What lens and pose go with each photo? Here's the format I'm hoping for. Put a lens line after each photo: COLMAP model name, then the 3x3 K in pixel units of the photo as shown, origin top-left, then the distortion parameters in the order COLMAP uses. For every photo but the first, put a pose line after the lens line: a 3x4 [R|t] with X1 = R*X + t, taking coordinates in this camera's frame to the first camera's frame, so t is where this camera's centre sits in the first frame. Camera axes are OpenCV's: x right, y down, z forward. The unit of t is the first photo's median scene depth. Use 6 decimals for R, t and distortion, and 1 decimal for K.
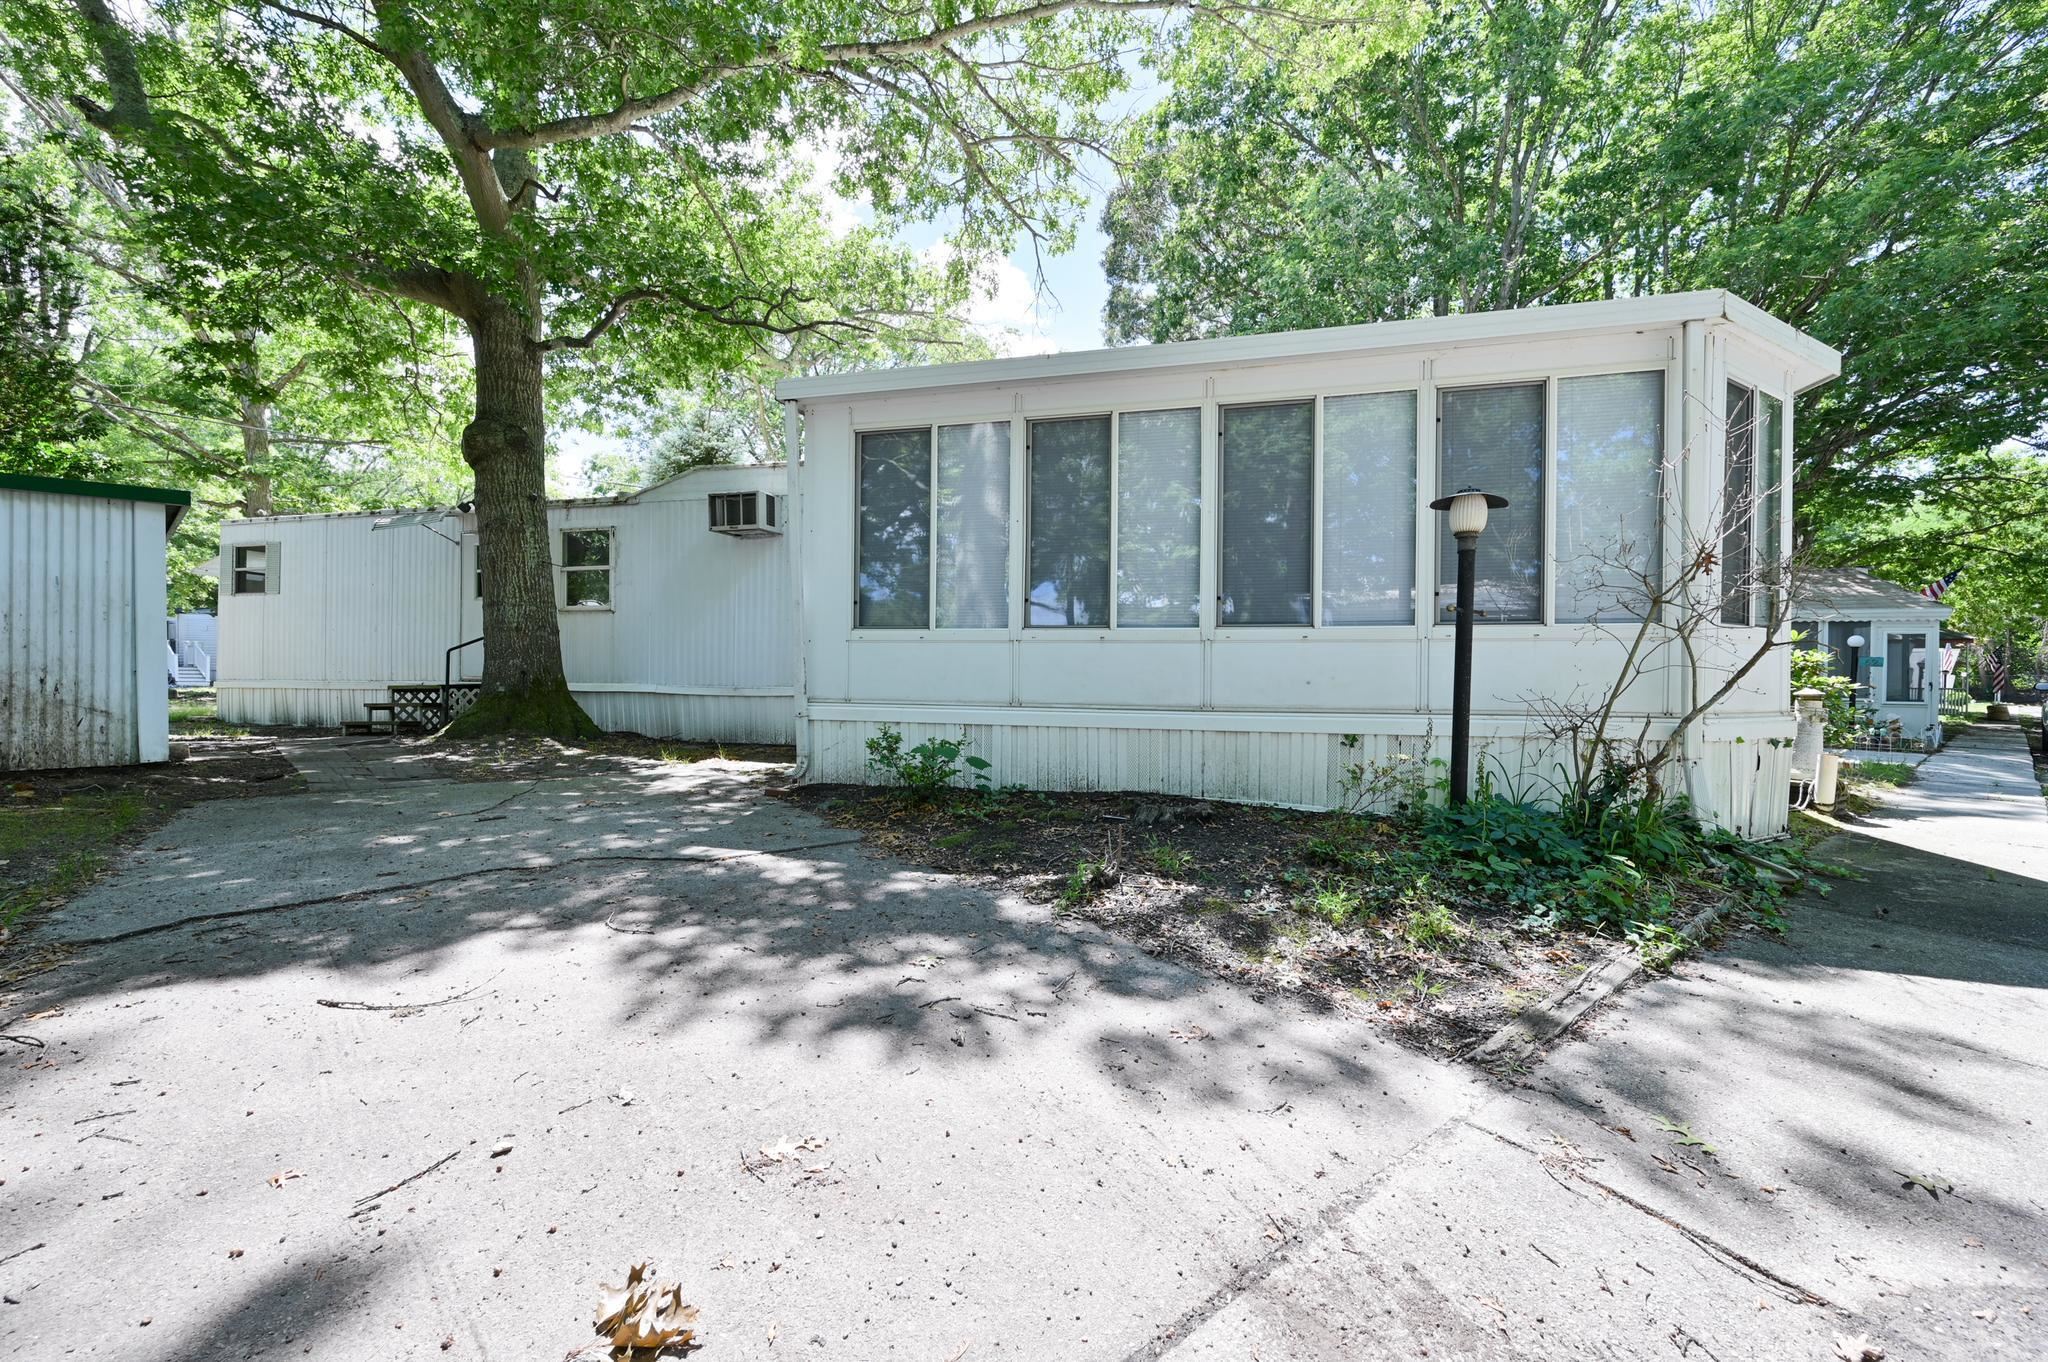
lens RADIAL K [[824.1, 0, 1014.2], [0, 824.1, 681.5], [0, 0, 1]] dist [-0.000512, 0.000041]
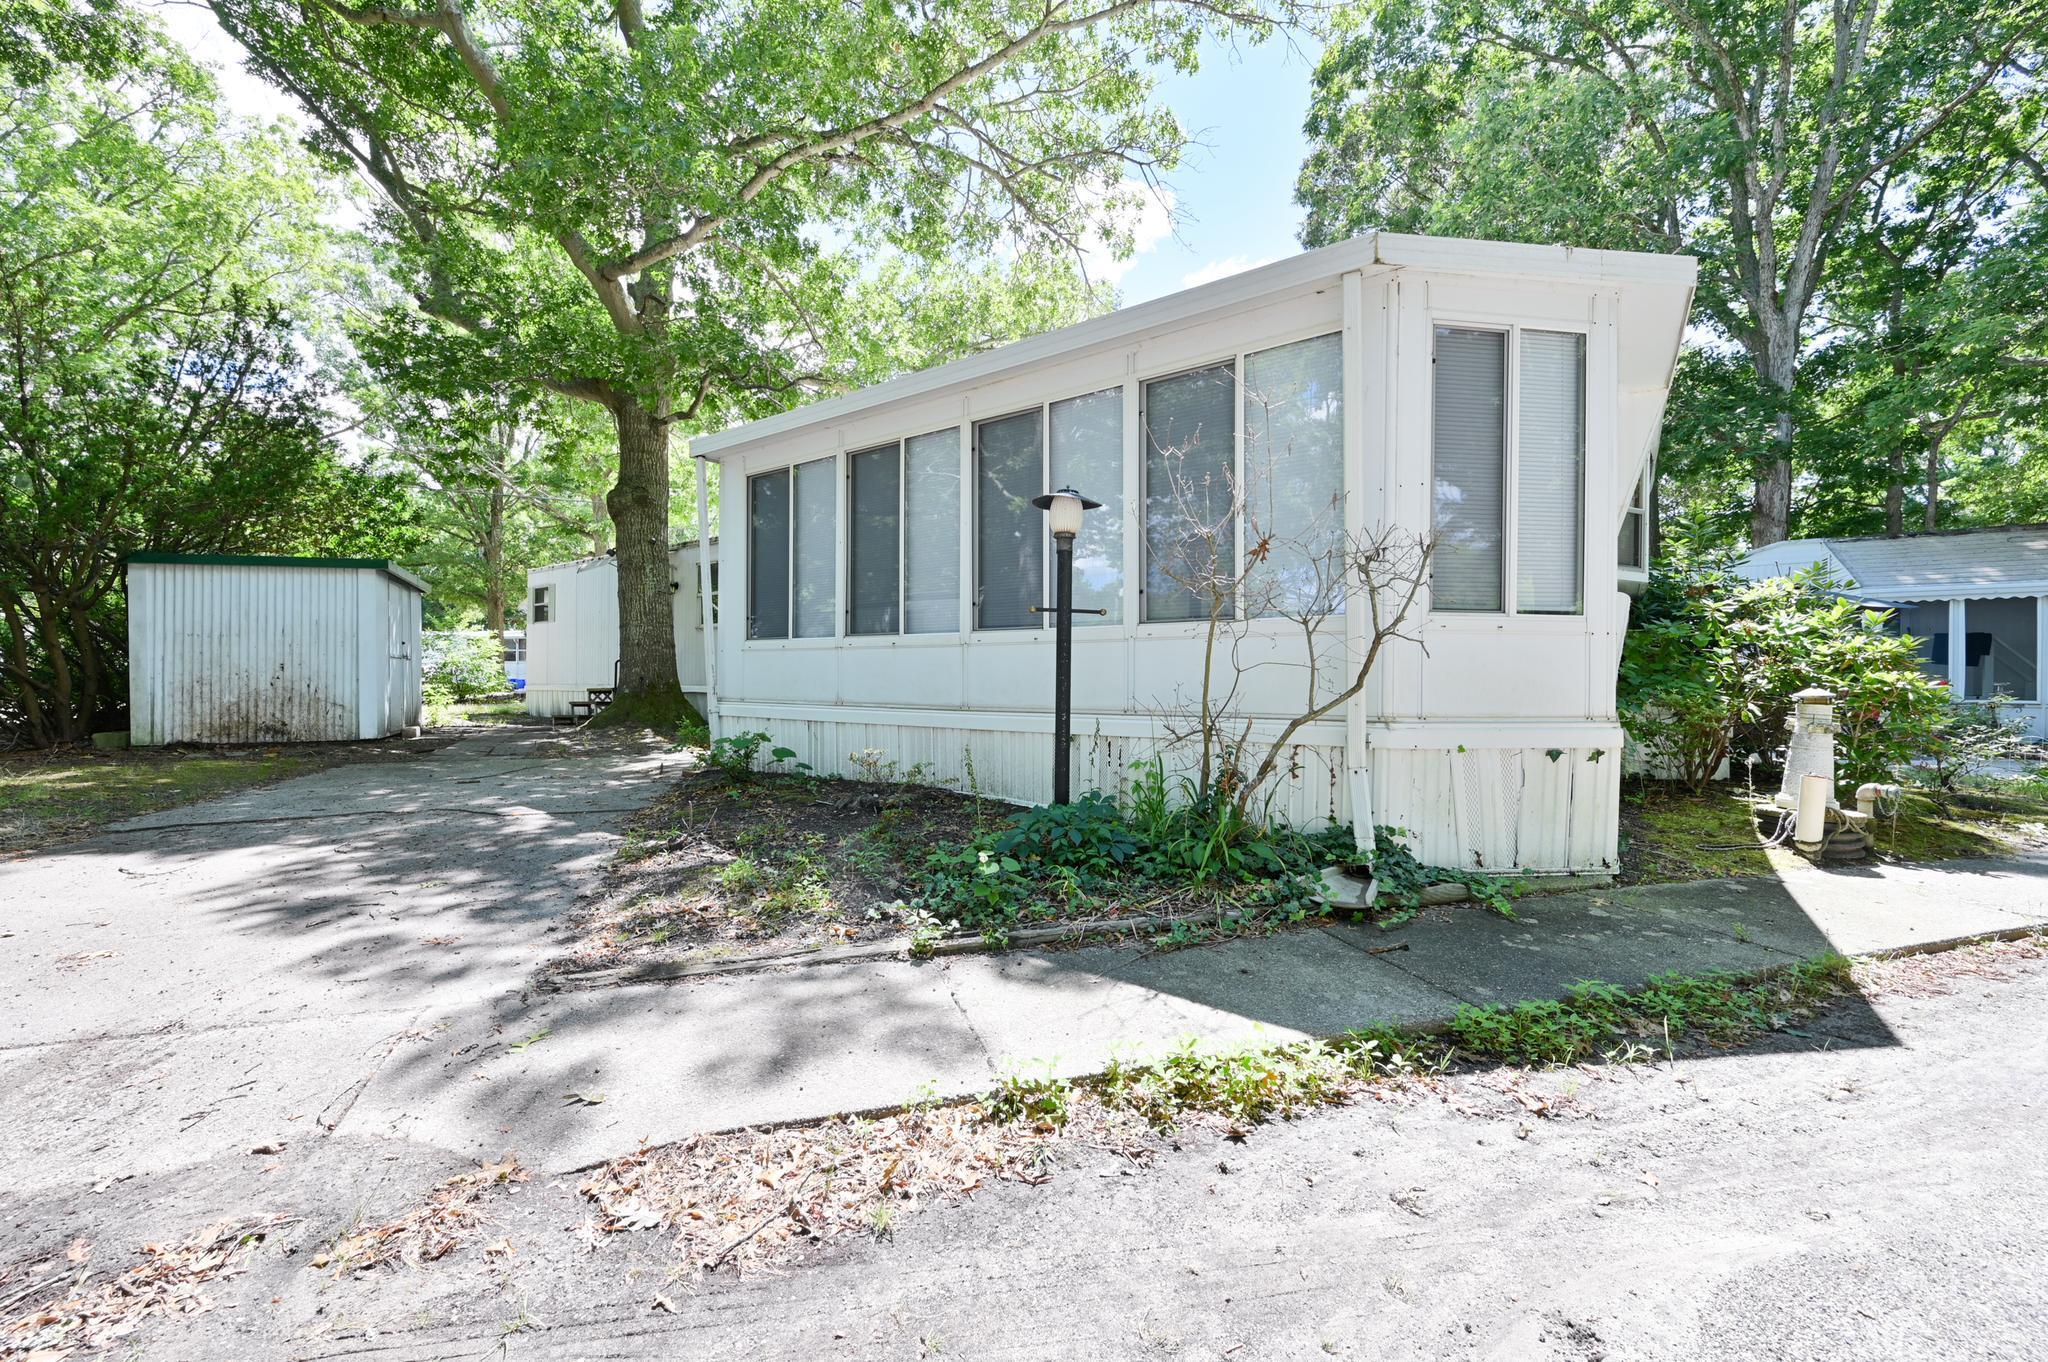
lens RADIAL K [[824.1, 0, 1014.2], [0, 824.1, 681.5], [0, 0, 1]] dist [-0.000512, 0.000041]
pose [[0.927826, -0.004765, -0.372983, 0.449290], [0.003543, 0.999986, -0.003961, 0.001832], [0.372996, 0.002354, 0.927830, 0.026109]]
